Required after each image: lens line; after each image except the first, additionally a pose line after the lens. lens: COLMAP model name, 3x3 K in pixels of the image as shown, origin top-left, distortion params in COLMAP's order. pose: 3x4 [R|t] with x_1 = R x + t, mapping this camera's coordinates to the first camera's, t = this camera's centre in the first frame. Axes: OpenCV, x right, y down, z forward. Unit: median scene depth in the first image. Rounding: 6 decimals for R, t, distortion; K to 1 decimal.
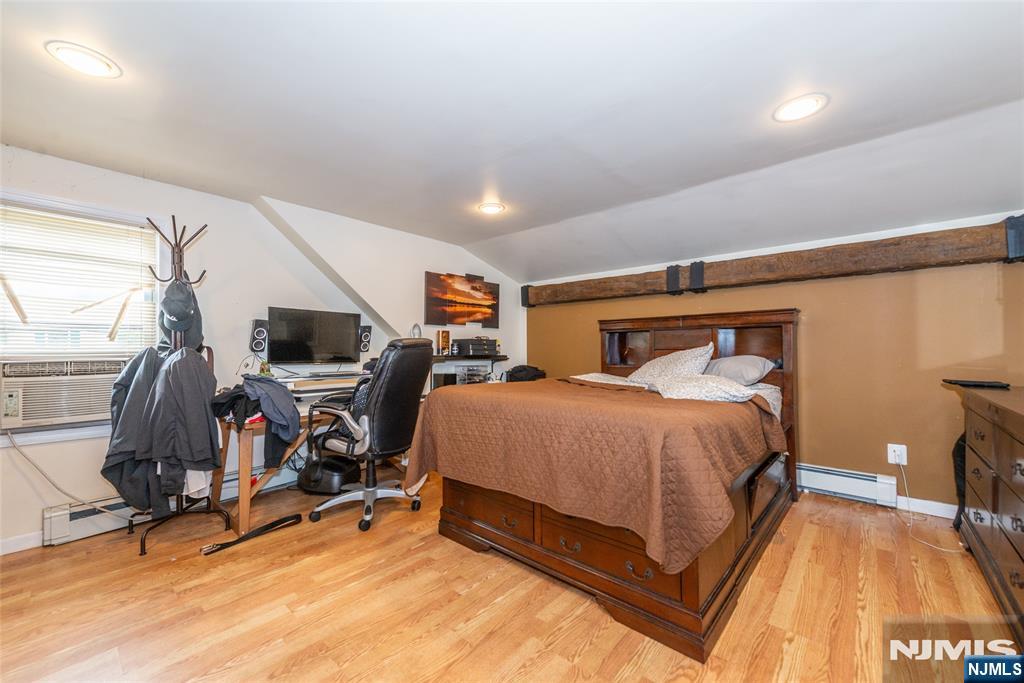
lens RADIAL K [[399.8, 0, 512.0], [0, 399.8, 365.8], [0, 0, 1]] dist [-0.000680, -0.000026]
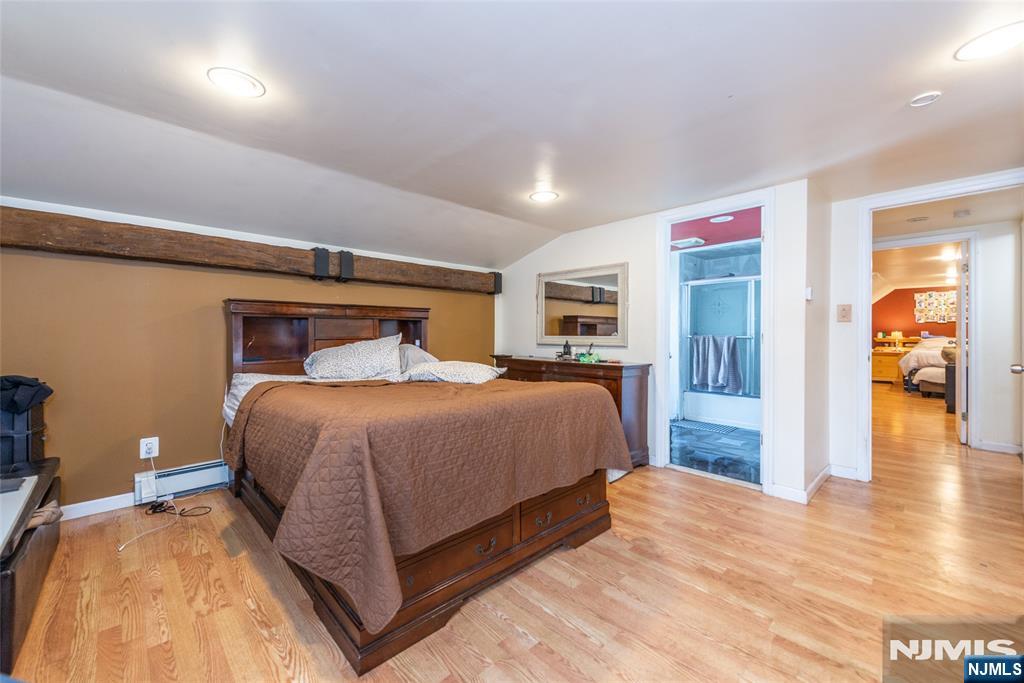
lens RADIAL K [[410.3, 0, 512.0], [0, 410.3, 341.5], [0, 0, 1]] dist [0.029586, 0.000010]
pose [[0.079333, -0.007096, 0.996823, -0.539338], [0.050429, 0.998723, 0.003097, -0.020106], [-0.995572, 0.050023, 0.079590, 0.536464]]
